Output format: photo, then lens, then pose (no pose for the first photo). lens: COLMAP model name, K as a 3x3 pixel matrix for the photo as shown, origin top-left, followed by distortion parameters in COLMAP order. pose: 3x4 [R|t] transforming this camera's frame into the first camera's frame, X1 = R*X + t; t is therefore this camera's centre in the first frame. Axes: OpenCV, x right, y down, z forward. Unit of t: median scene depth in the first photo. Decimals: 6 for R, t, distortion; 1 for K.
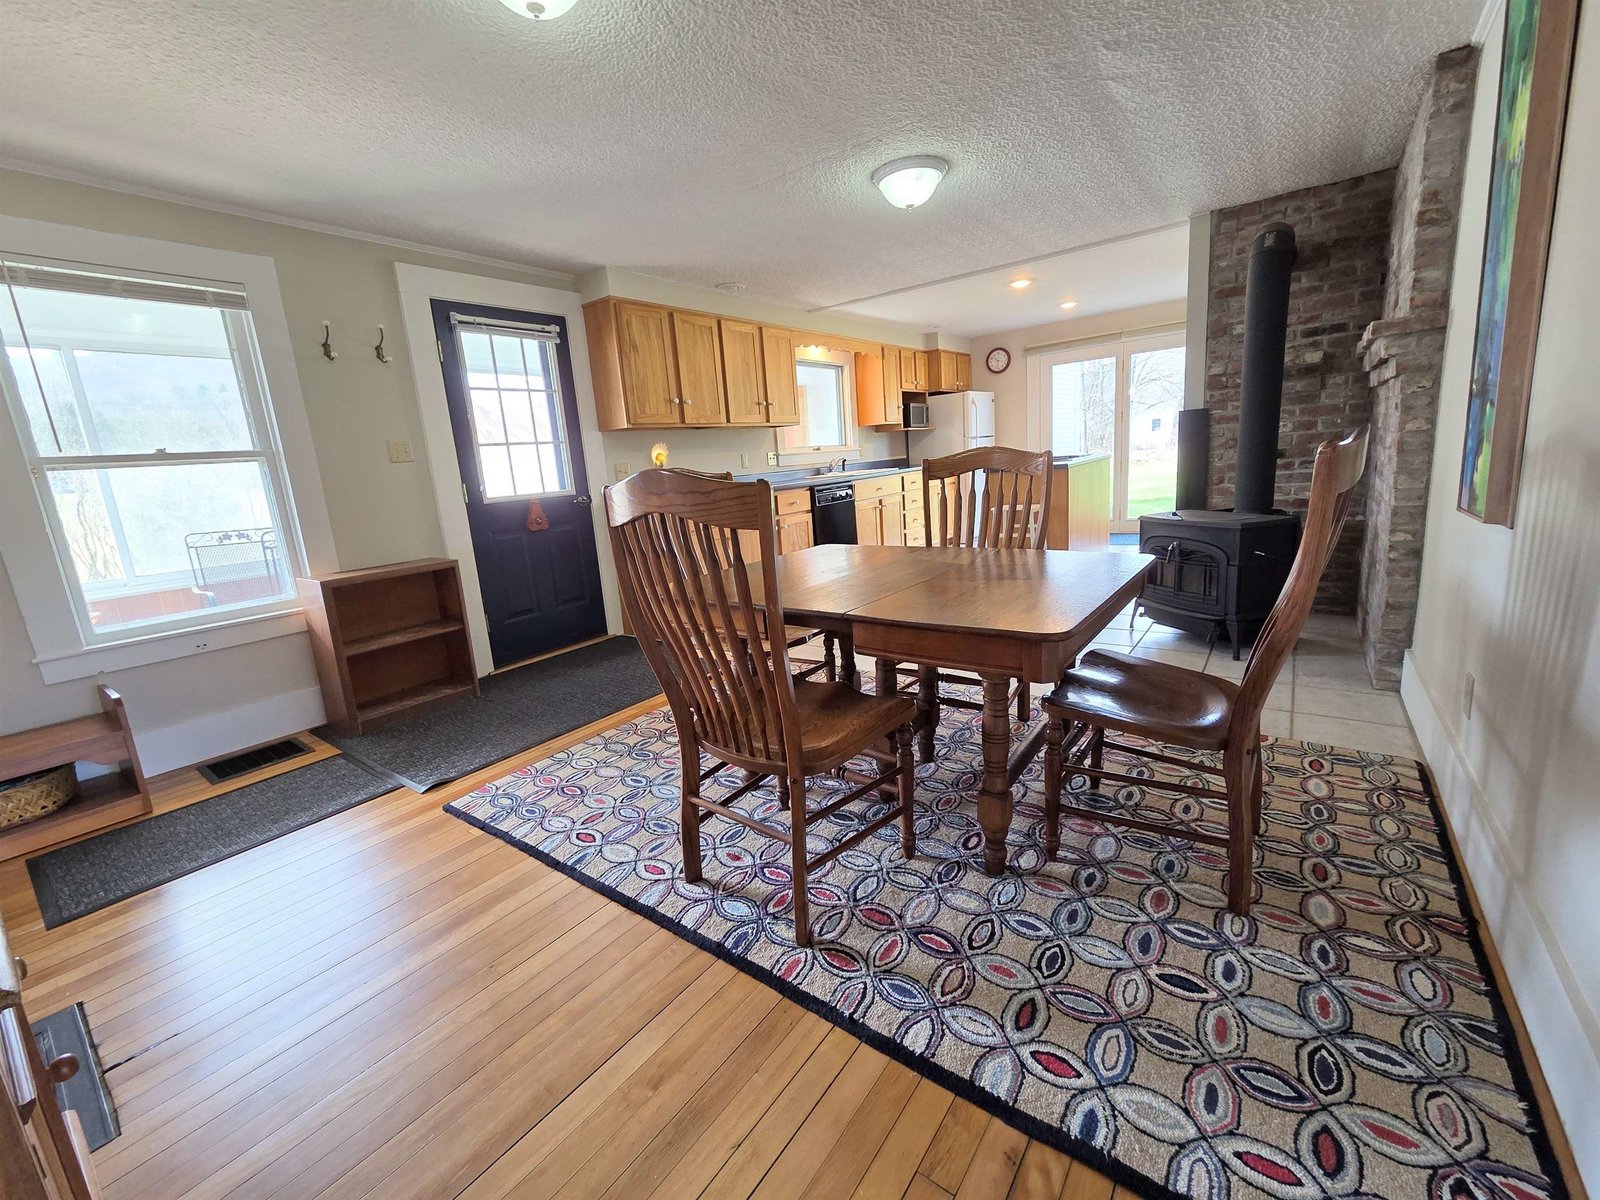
lens RADIAL K [[652.3, 0, 800.0], [0, 652.3, 598.0], [0, 0, 1]] dist [-0.000534, -0.000027]
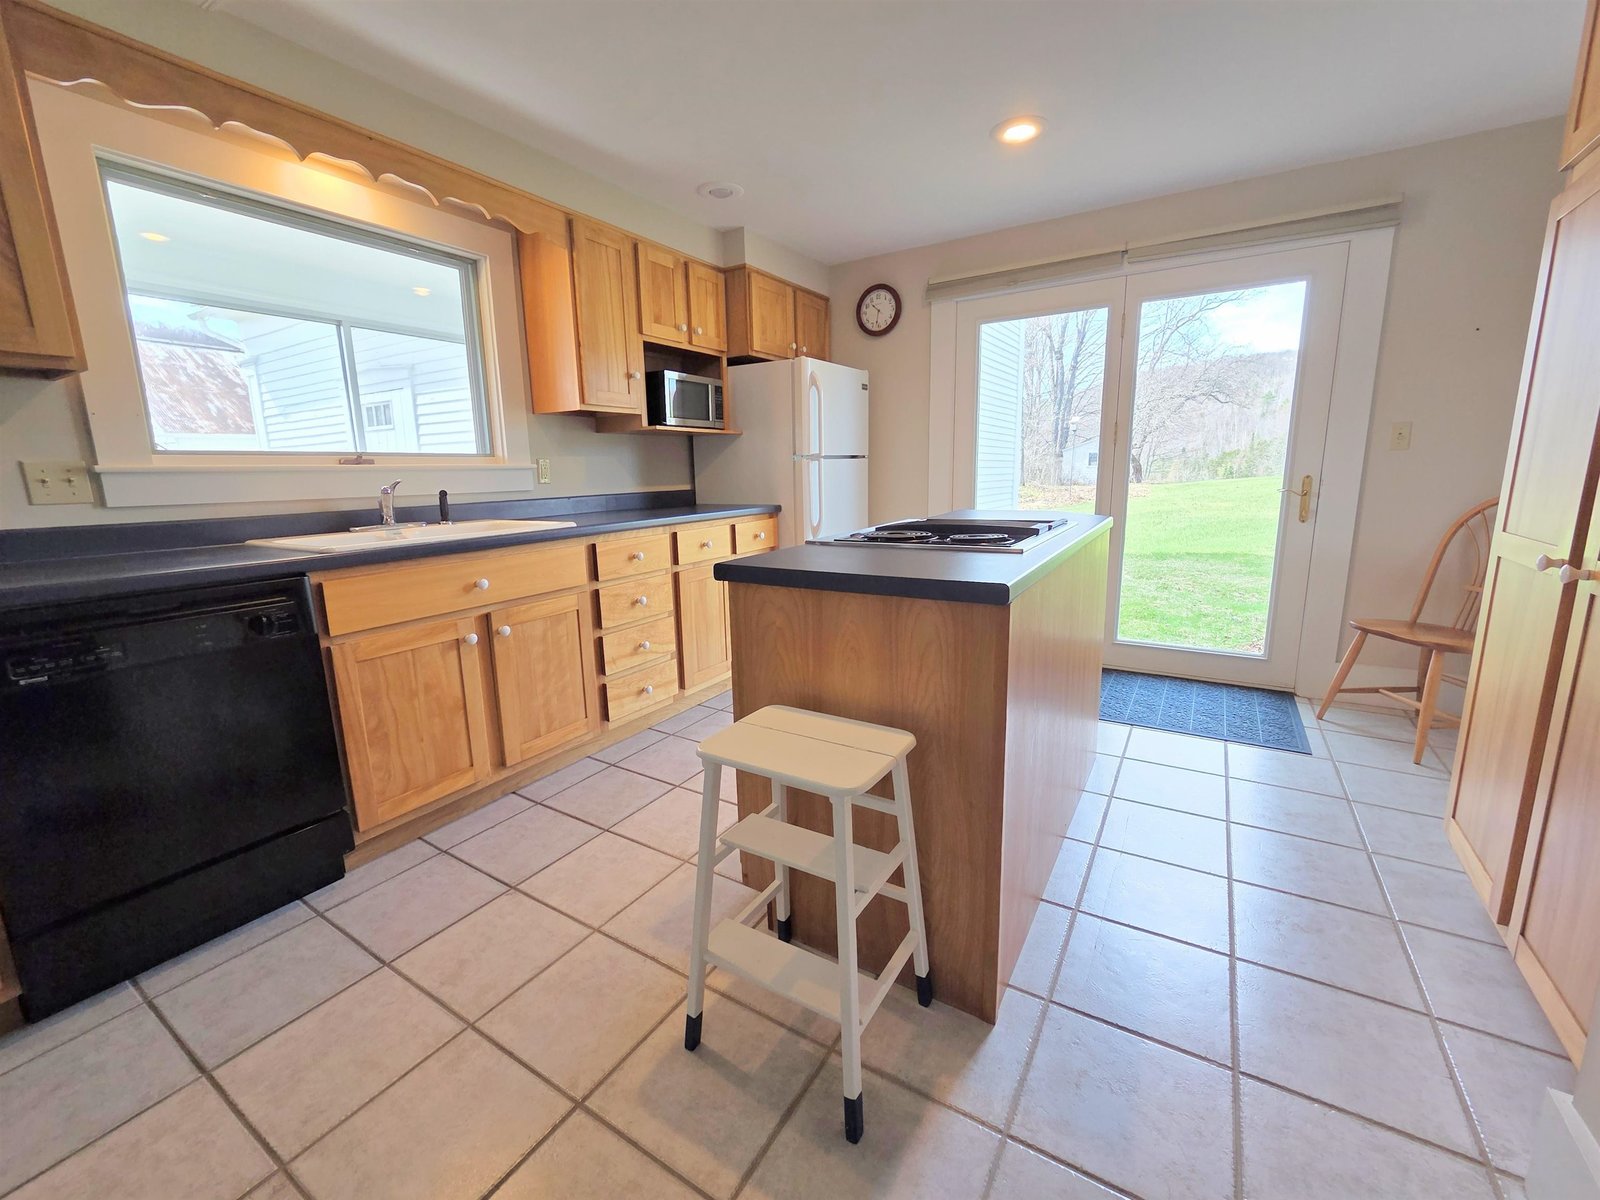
lens RADIAL K [[652.3, 0, 801.4], [0, 652.3, 594.8], [0, 0, 1]] dist [-0.000534, -0.000027]
pose [[0.994265, 0.043148, 0.097858, 0.216541], [-0.040902, 0.998854, -0.024835, -0.134972], [-0.098818, 0.020690, 0.994890, 0.535965]]
